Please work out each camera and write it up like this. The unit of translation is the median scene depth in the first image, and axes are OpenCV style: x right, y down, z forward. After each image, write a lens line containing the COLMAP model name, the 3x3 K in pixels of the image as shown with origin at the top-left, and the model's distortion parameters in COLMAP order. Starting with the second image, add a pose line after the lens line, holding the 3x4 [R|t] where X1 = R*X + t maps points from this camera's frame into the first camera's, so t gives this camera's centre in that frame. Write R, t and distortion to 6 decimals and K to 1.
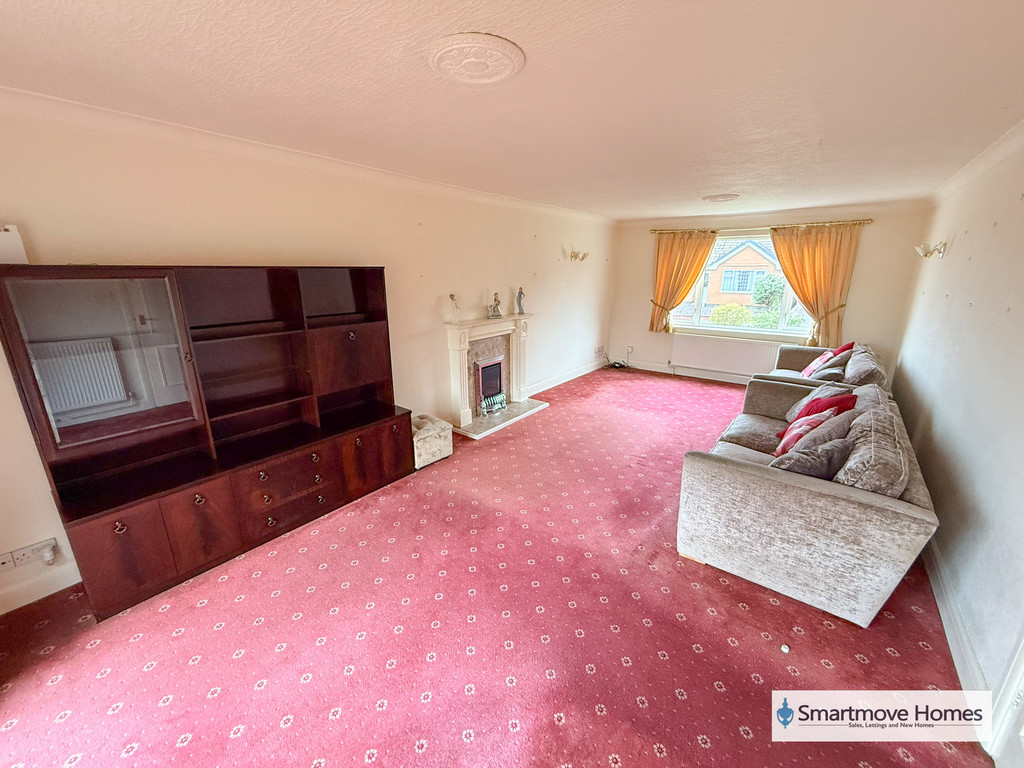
lens RADIAL K [[405.2, 0, 509.1], [0, 405.2, 382.3], [0, 0, 1]] dist [0.000951, 0.000230]
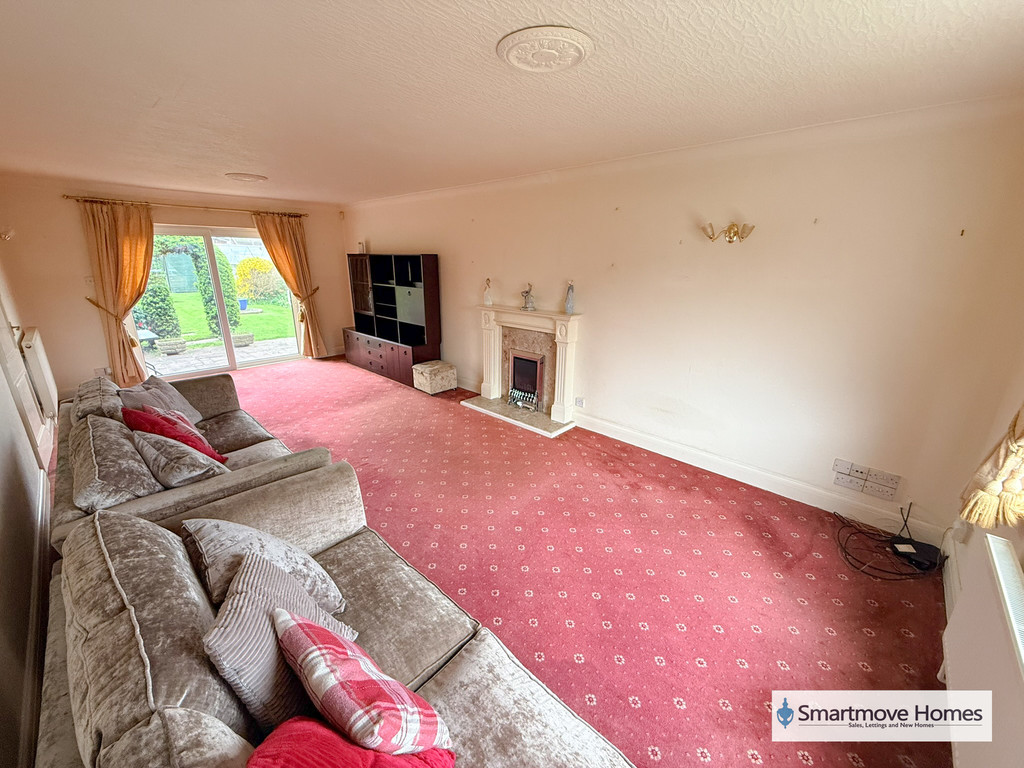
lens RADIAL K [[405.2, 0, 510.3], [0, 405.2, 381.2], [0, 0, 1]] dist [0.000951, 0.000230]
pose [[-0.091433, 0.291345, -0.952238, 0.937901], [-0.274578, 0.911798, 0.305337, -0.293920], [0.957208, 0.289381, -0.003371, 1.051910]]
